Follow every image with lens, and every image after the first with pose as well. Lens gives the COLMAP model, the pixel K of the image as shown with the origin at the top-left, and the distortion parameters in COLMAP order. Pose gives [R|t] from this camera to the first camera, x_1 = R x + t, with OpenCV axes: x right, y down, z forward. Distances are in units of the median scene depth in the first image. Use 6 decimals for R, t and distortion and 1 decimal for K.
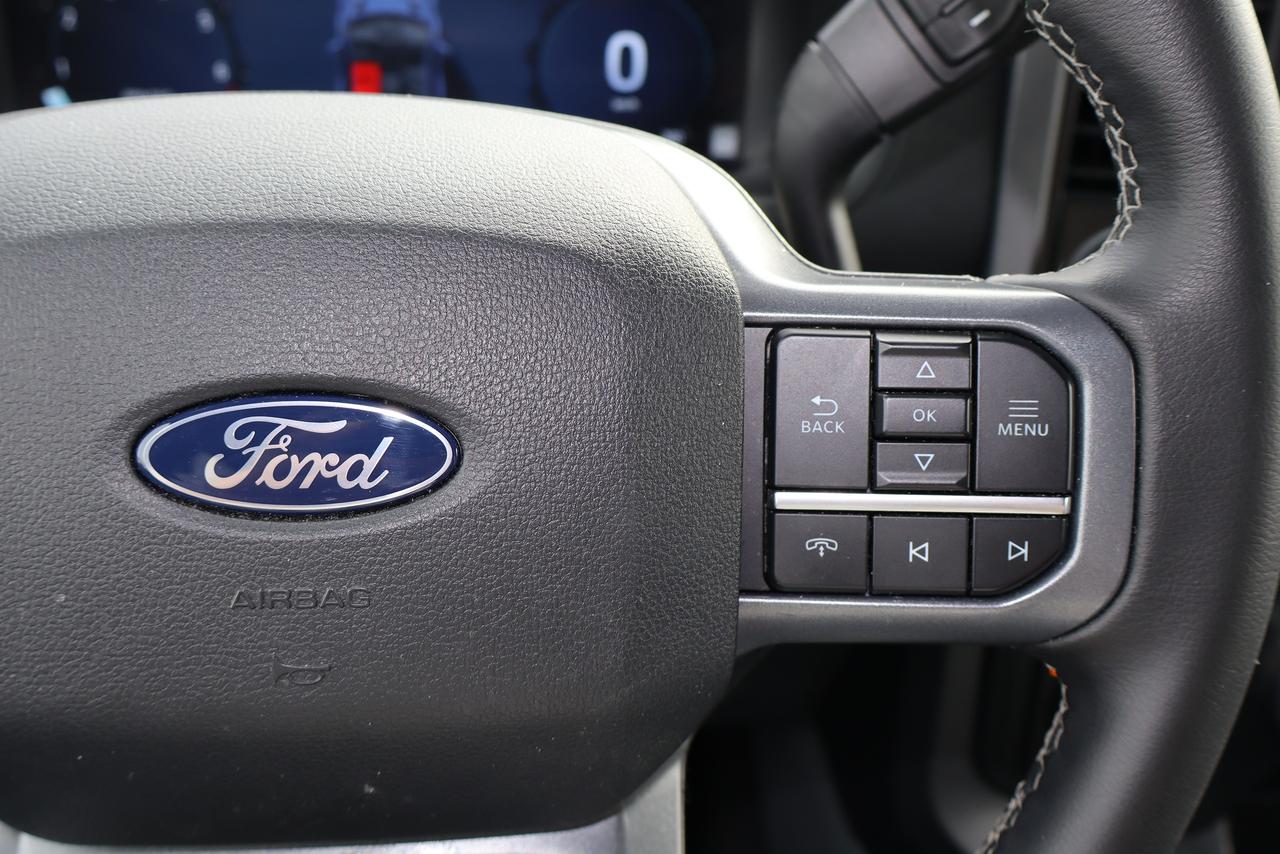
lens RADIAL K [[1335.7, 0, 654.6], [0, 1335.7, 423.3], [0, 0, 1]] dist [-0.004136, 0.000000]
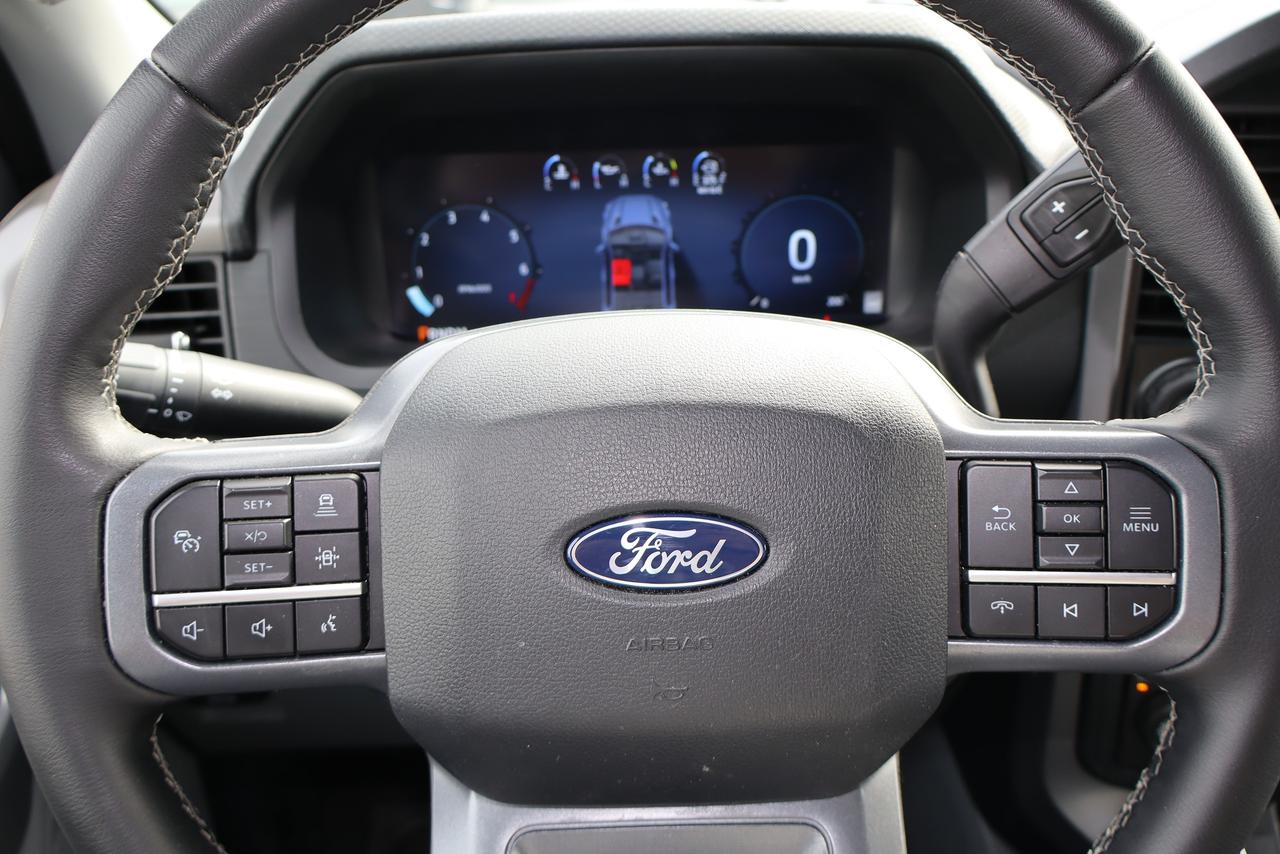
lens RADIAL K [[1076.6, 0, 631.4], [0, 1076.6, 415.9], [0, 0, 1]] dist [-0.012698, 0.015249]
pose [[0.994165, -0.023317, -0.105322, -0.160876], [0.016950, 0.997997, -0.060951, -0.056386], [0.106532, 0.058810, 0.992569, -0.257947]]
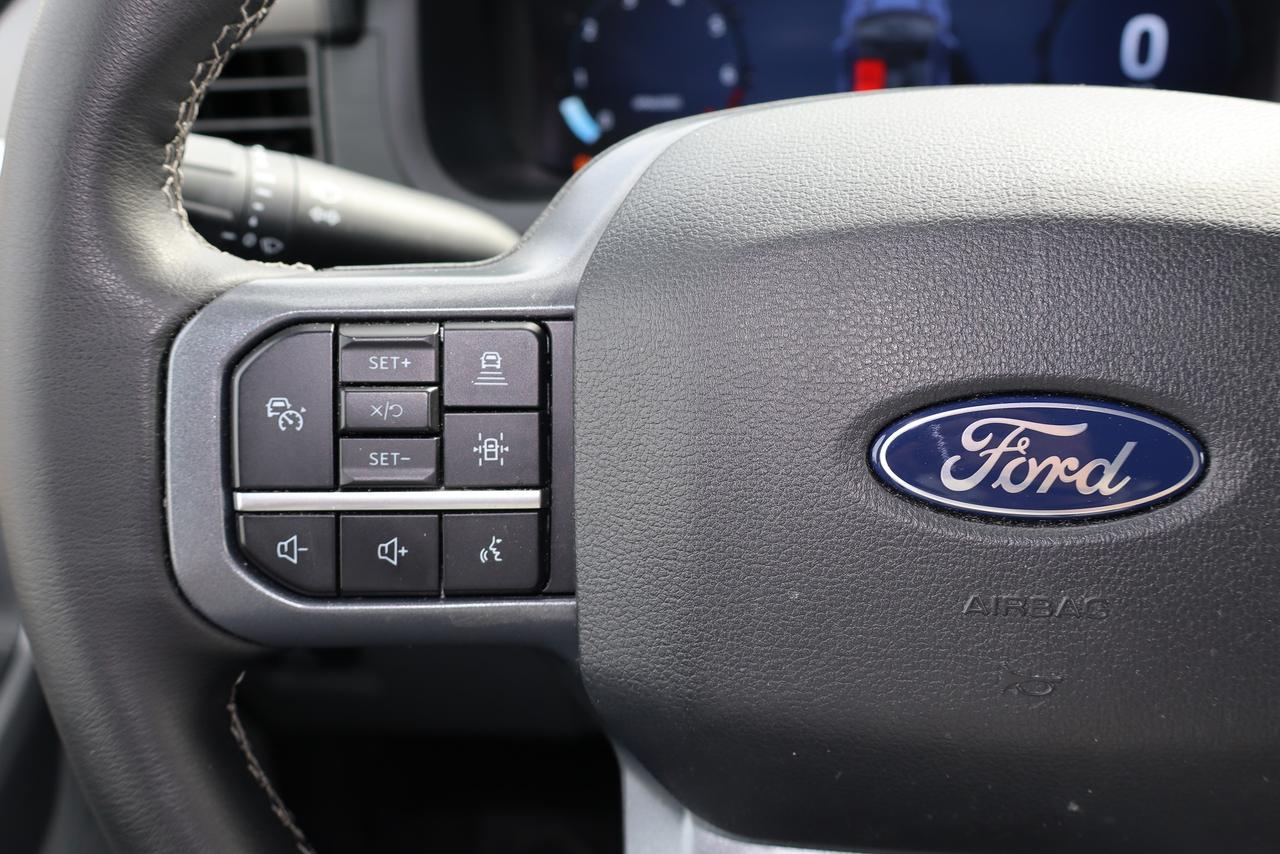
lens RADIAL K [[1335.7, 0, 601.2], [0, 1335.7, 423.2], [0, 0, 1]] dist [-0.004136, 0.000000]
pose [[0.973593, 0.017370, -0.227628, -0.334015], [-0.017669, 0.999844, 0.000723, 0.002919], [0.227605, 0.003318, 0.973748, -0.014010]]
